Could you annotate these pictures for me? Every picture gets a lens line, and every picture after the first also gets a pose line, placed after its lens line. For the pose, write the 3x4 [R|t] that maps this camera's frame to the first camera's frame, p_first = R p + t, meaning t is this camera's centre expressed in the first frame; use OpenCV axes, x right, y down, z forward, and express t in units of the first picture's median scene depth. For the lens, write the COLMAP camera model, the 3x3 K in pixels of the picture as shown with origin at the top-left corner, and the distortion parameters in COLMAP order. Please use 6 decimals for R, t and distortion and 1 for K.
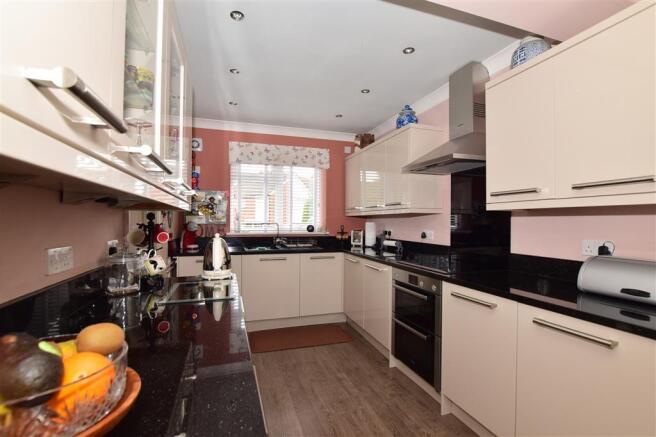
lens RADIAL K [[304.0, 0, 328.0], [0, 304.0, 218.5], [0, 0, 1]] dist [-0.001029, -0.000006]
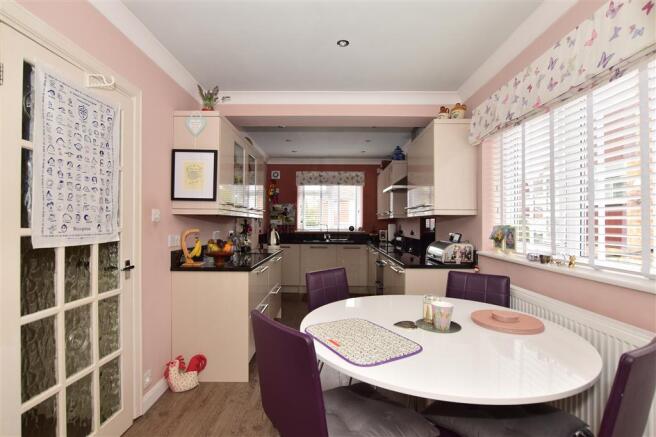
lens RADIAL K [[321.3, 0, 328.0], [0, 321.3, 218.5], [0, 0, 1]] dist [0.000170, -0.000003]
pose [[0.946509, -0.003037, -0.322662, 0.341710], [0.001399, 0.999985, -0.005307, -0.005360], [0.322674, 0.004572, 0.946499, -0.475985]]
